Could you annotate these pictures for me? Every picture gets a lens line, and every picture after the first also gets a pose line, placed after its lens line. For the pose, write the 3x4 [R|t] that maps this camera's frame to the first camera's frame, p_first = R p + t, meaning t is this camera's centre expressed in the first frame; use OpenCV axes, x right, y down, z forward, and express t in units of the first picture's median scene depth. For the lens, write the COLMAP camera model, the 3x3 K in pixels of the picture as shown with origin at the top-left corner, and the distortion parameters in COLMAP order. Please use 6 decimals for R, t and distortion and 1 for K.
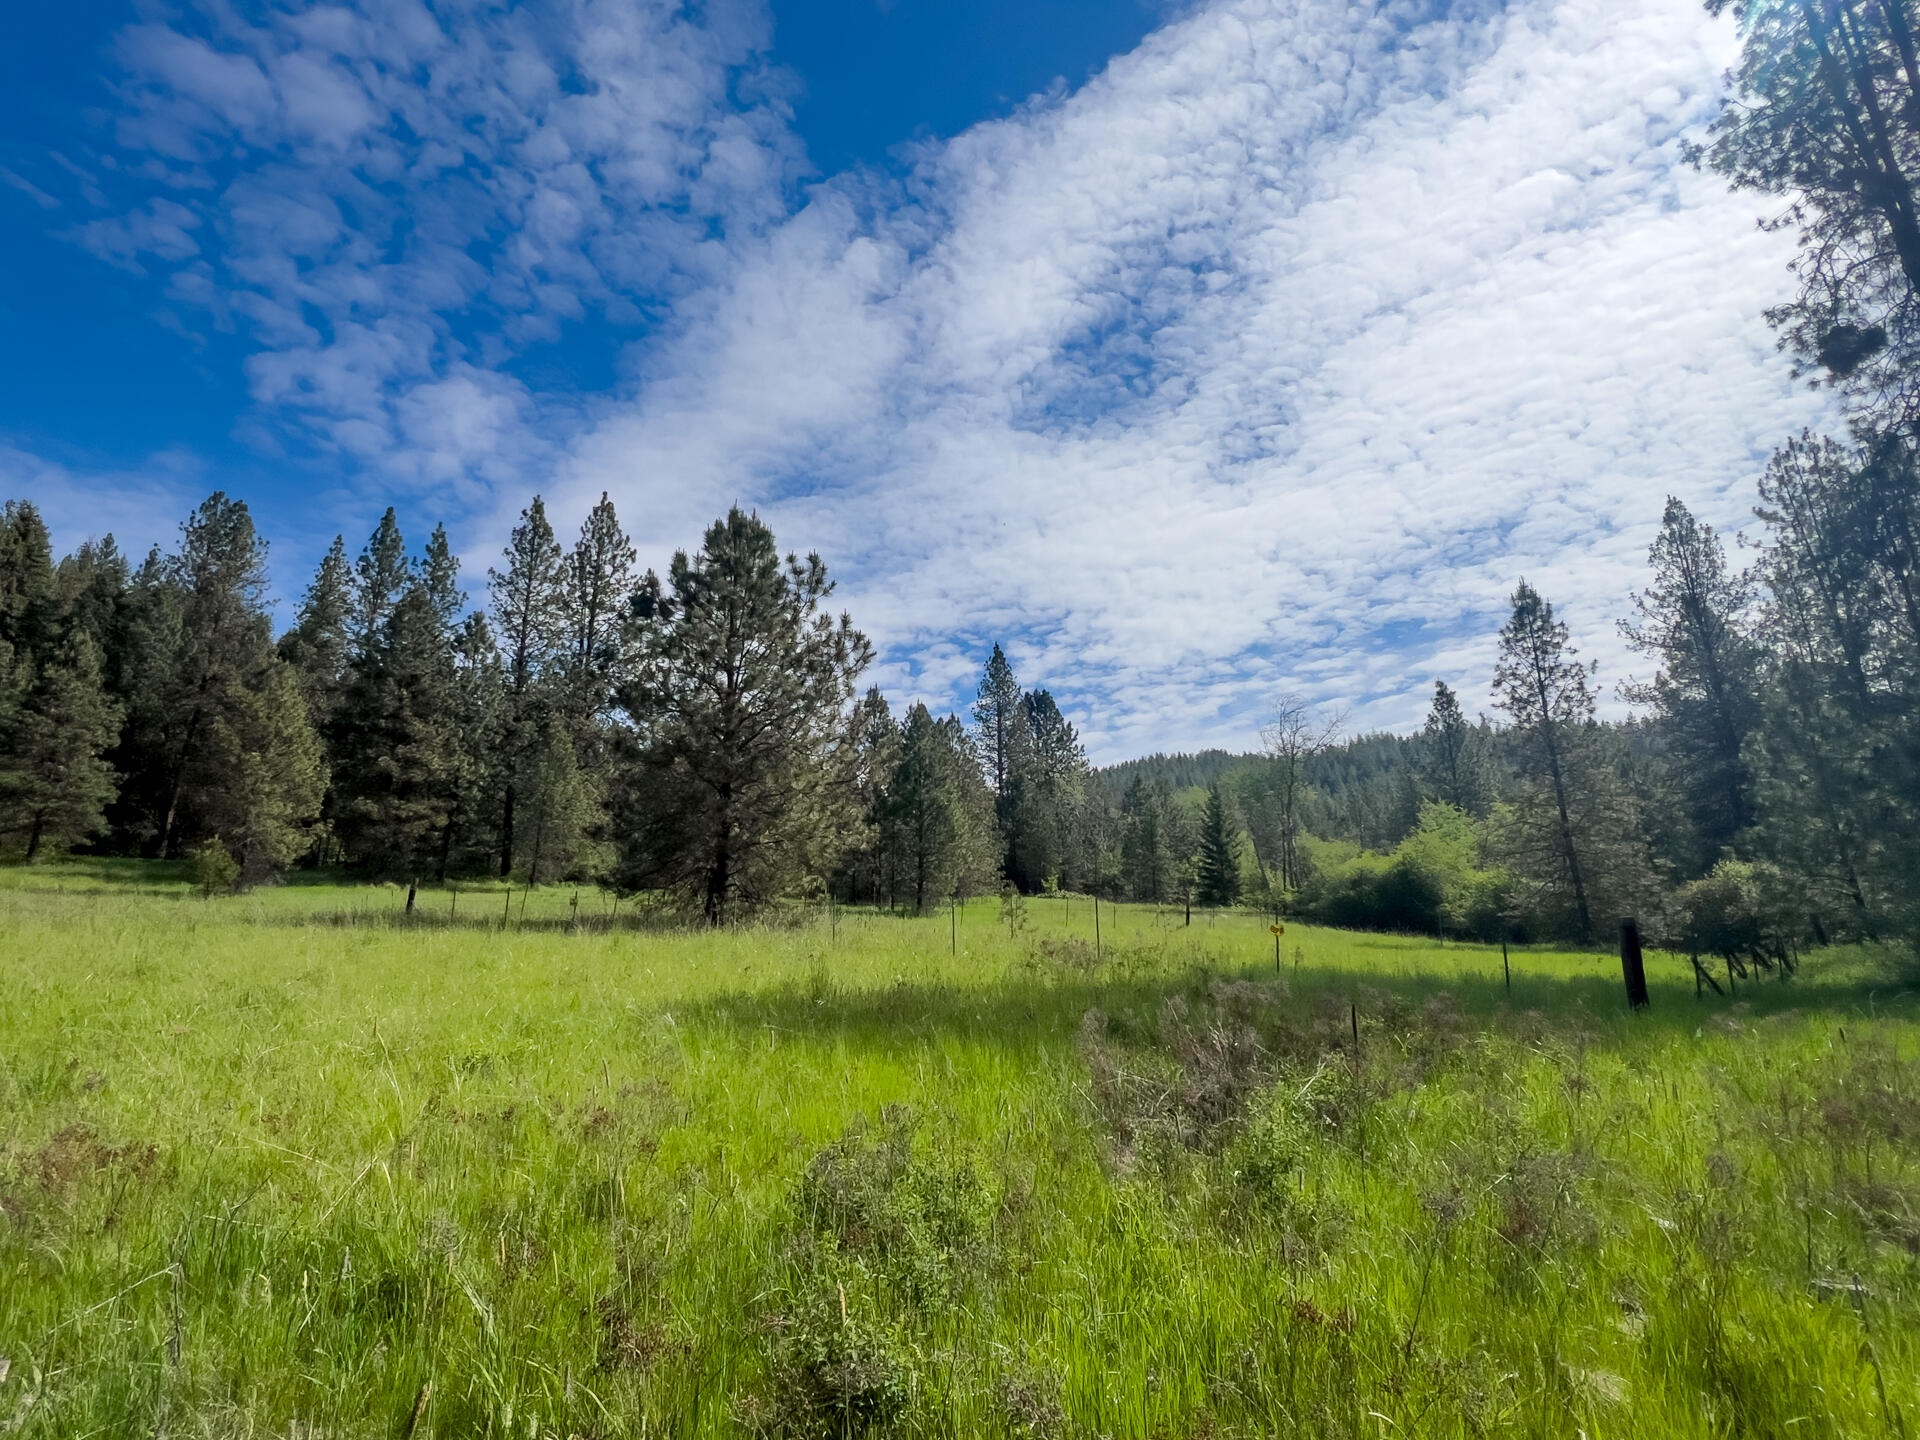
lens RADIAL K [[986.9, 0, 949.8], [0, 986.9, 715.9], [0, 0, 1]] dist [0.001006, -0.000742]
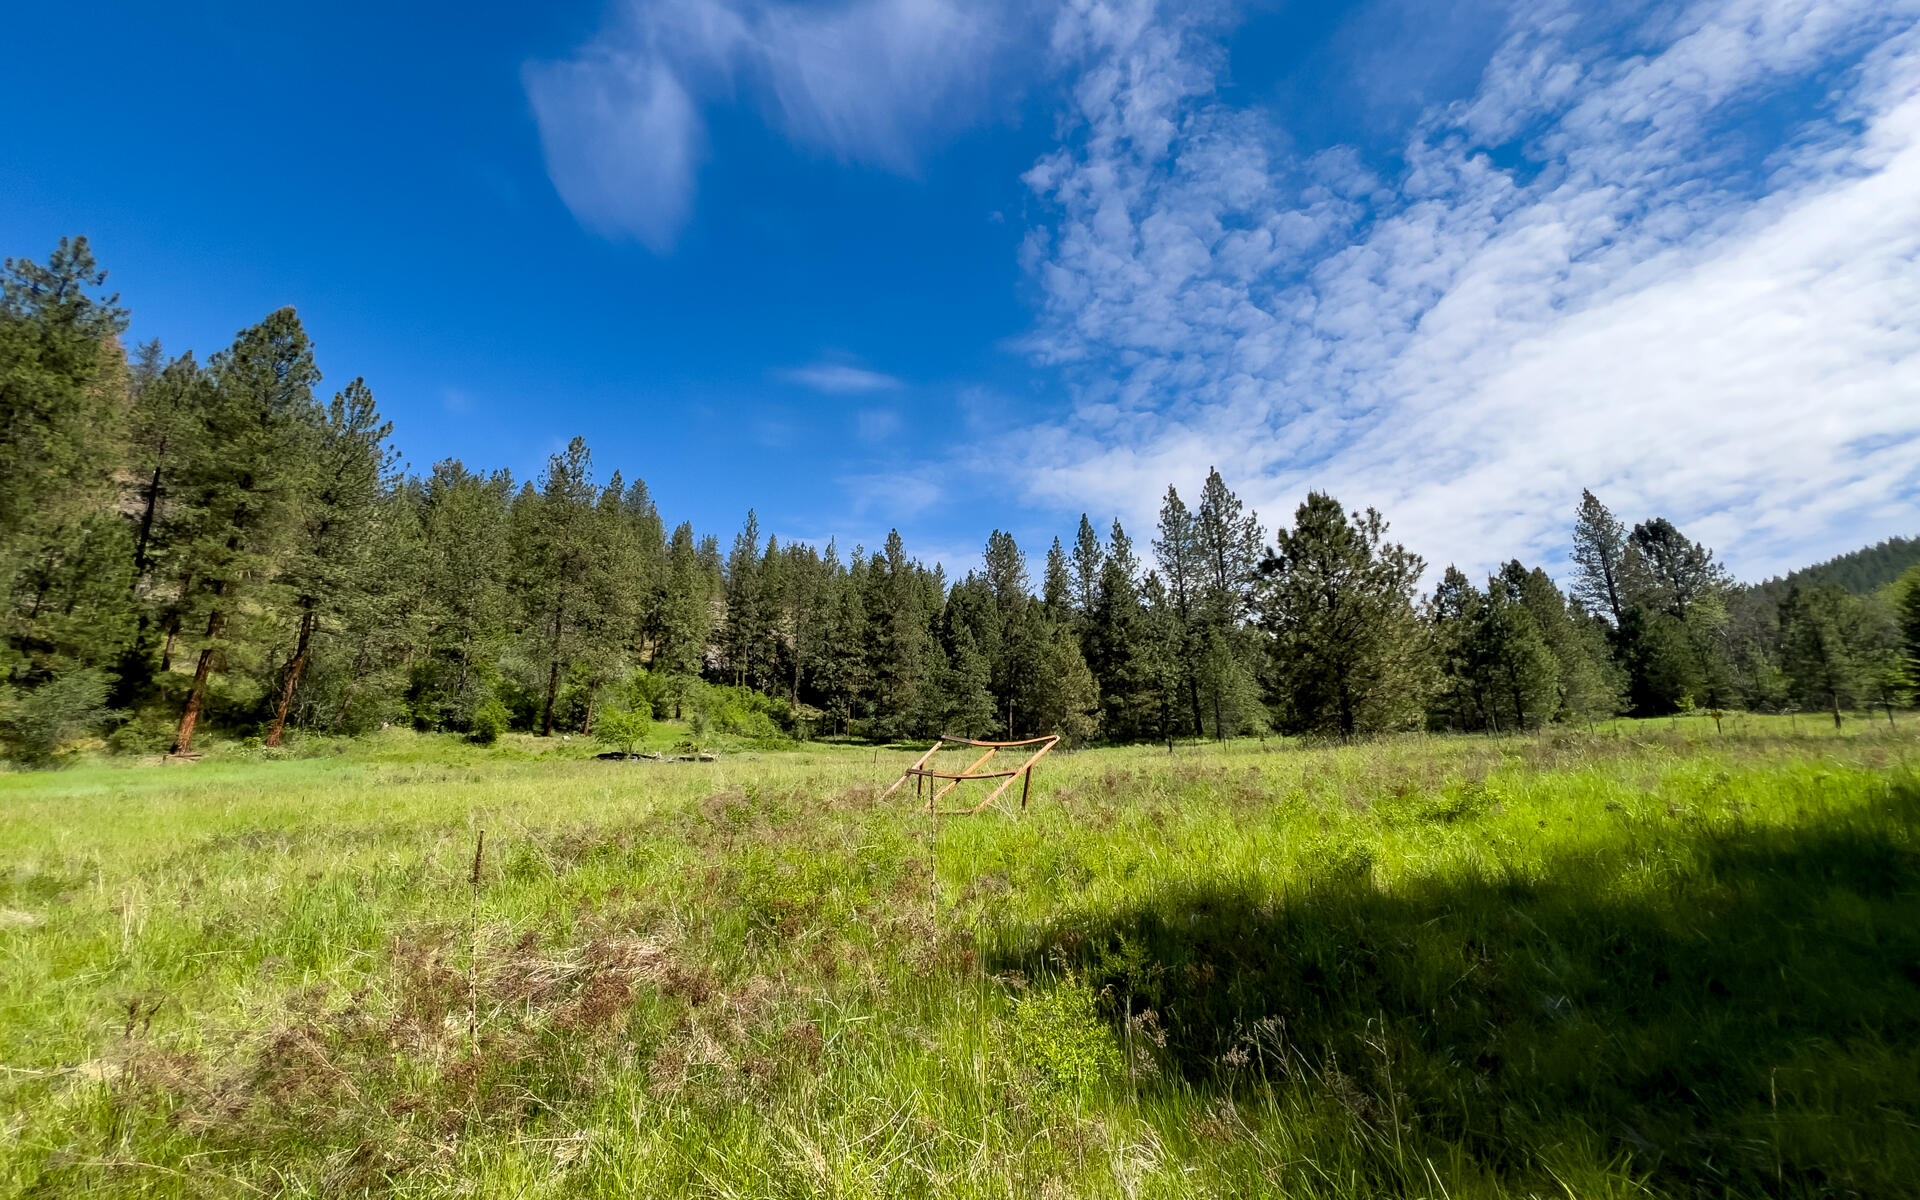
lens RADIAL K [[763.8, 0, 968.5], [0, 763.8, 621.8], [0, 0, 1]] dist [0.001112, -0.000573]
pose [[0.767138, -0.169345, -0.618725, 0.039556], [0.177782, 0.982870, -0.048585, -0.018541], [0.616354, -0.072726, 0.784104, -0.149526]]
